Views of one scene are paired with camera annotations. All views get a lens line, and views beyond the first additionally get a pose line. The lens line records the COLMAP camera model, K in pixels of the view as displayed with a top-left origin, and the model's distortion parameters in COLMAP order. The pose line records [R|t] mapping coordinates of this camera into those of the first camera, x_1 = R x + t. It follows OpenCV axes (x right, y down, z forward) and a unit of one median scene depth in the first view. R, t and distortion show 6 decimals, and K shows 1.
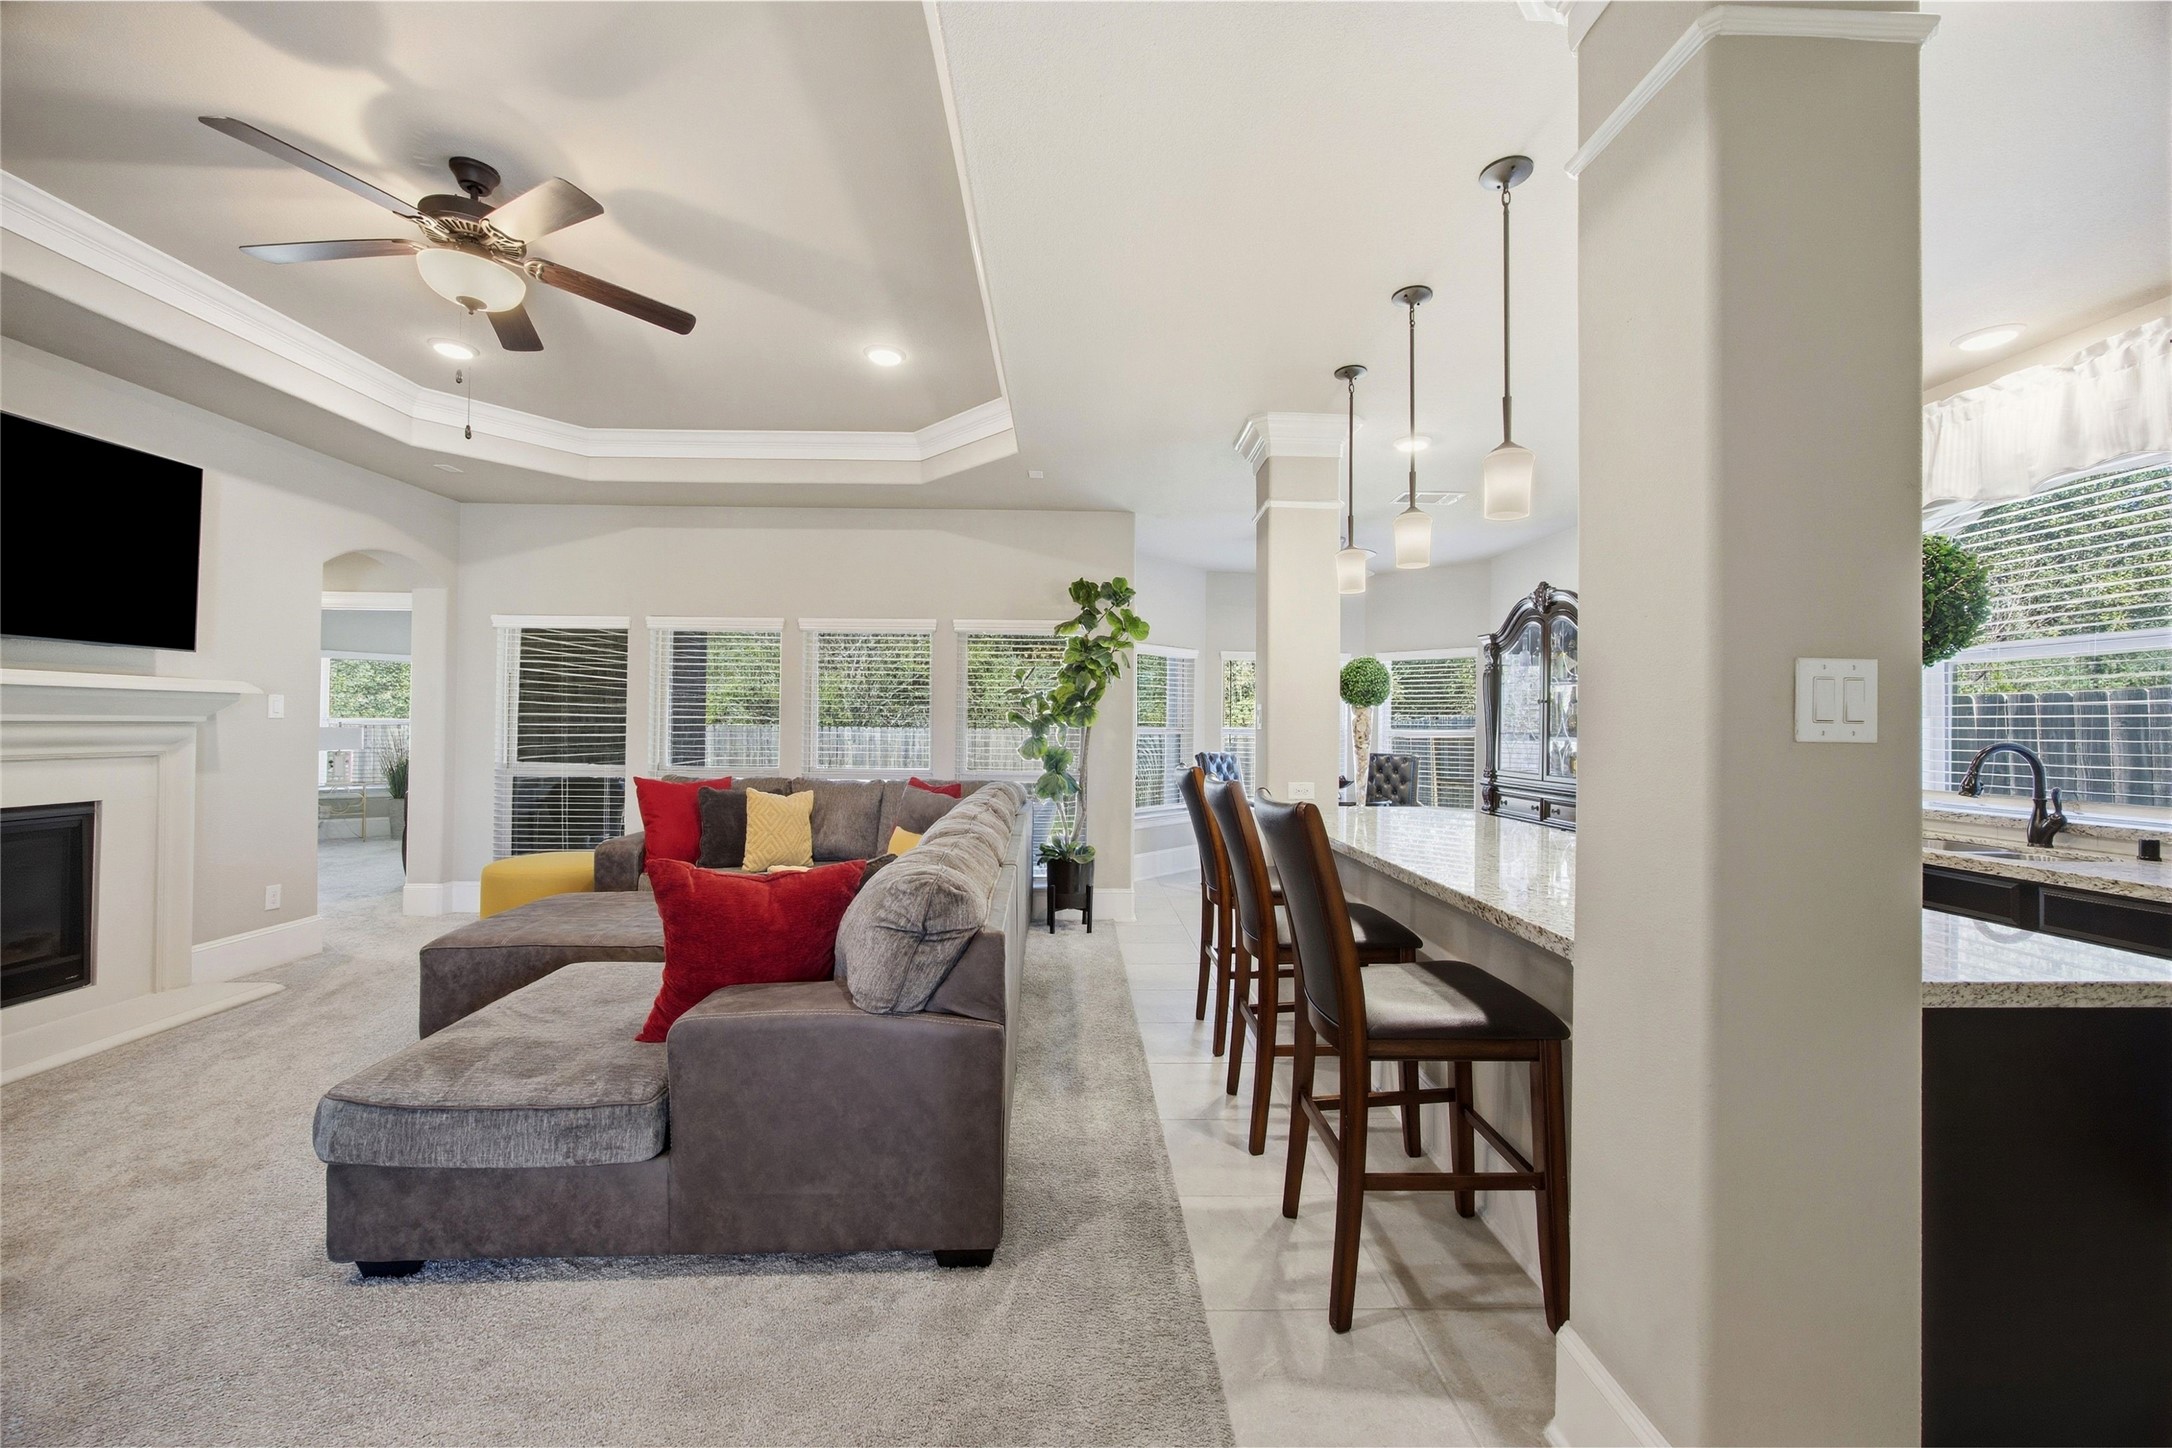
lens RADIAL K [[845.4, 0, 1082.3], [0, 845.4, 721.8], [0, 0, 1]] dist [-0.004713, 0.001338]
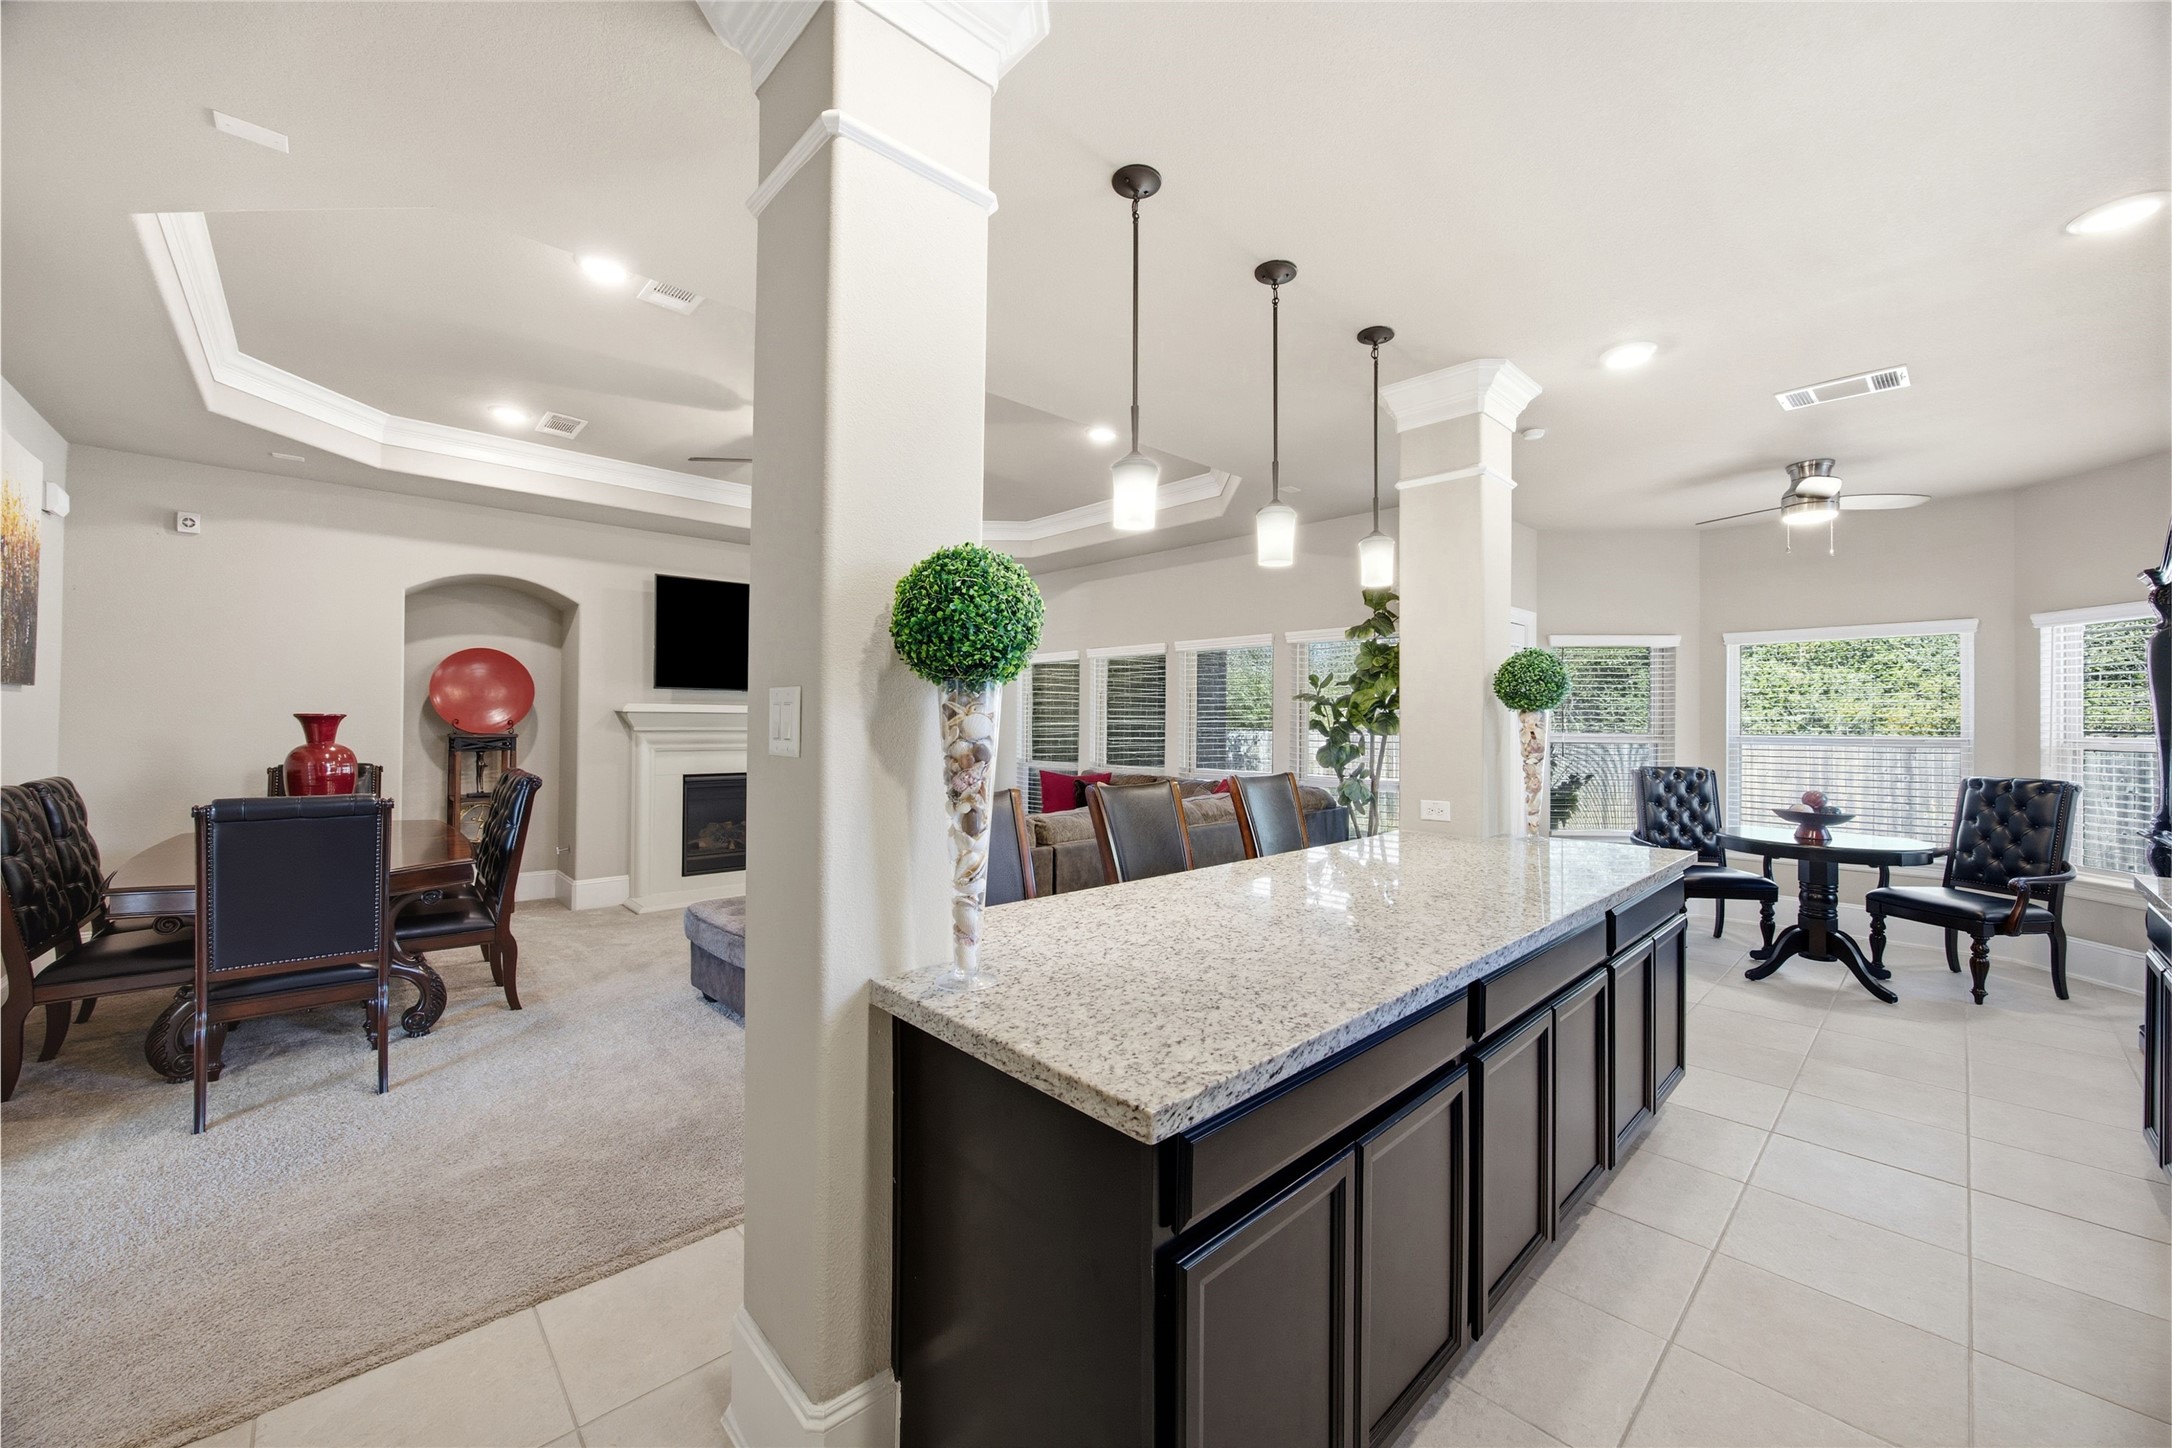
lens RADIAL K [[845.4, 0, 1087.4], [0, 845.4, 729.1], [0, 0, 1]] dist [-0.004713, 0.001338]
pose [[0.663868, -0.001474, -0.747848, 0.788104], [0.006389, 0.999973, 0.003701, -0.009031], [0.747823, -0.007235, 0.663859, 0.196299]]
